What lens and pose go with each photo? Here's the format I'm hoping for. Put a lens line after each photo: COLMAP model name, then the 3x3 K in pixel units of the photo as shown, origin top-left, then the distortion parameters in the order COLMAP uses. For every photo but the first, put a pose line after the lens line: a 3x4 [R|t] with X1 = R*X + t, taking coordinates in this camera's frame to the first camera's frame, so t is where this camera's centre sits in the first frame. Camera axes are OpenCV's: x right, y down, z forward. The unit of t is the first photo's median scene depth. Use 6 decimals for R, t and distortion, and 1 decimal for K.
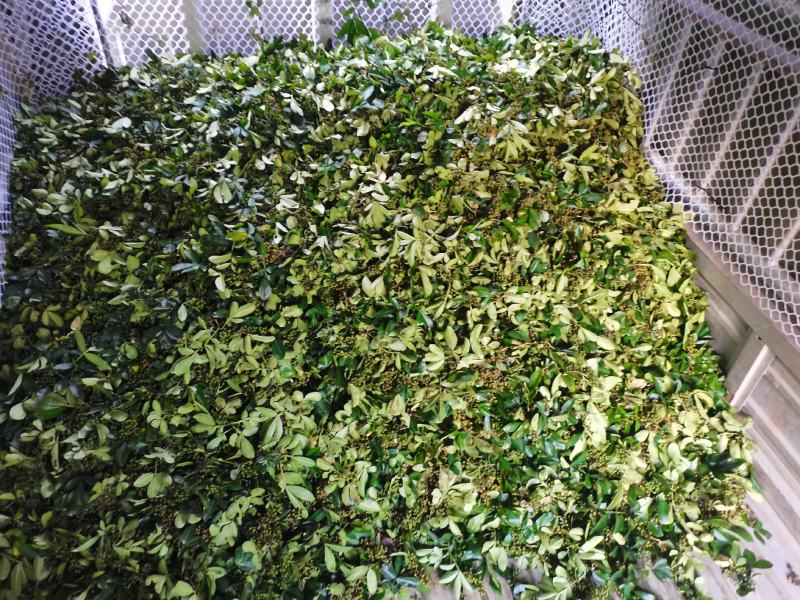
lens RADIAL K [[598.4, 0, 402.5], [0, 598.4, 299.7], [0, 0, 1]] dist [0.020644, -0.006777]
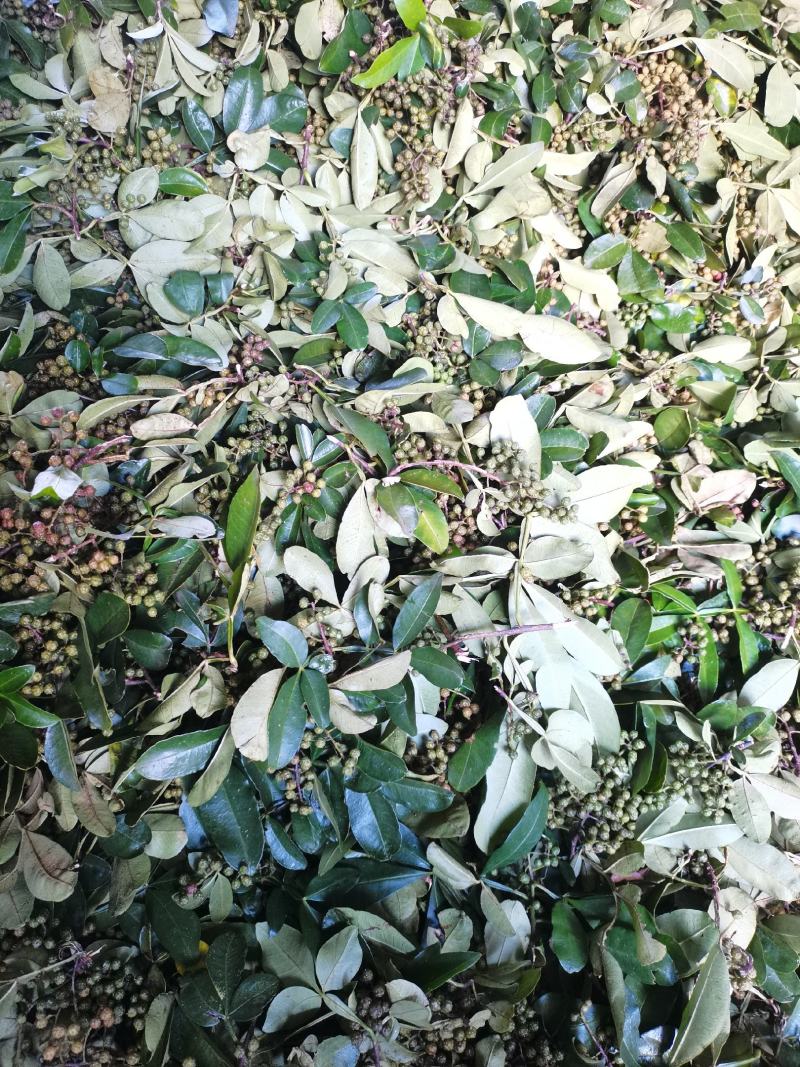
lens RADIAL K [[798.2, 0, 437.0], [0, 798.2, 535.0], [0, 0, 1]] dist [0.020644, -0.006777]
pose [[0.984012, -0.178052, -0.004320, 0.280921], [0.177981, 0.983943, -0.013386, 0.149158], [0.006634, 0.012403, 0.999901, 0.683955]]
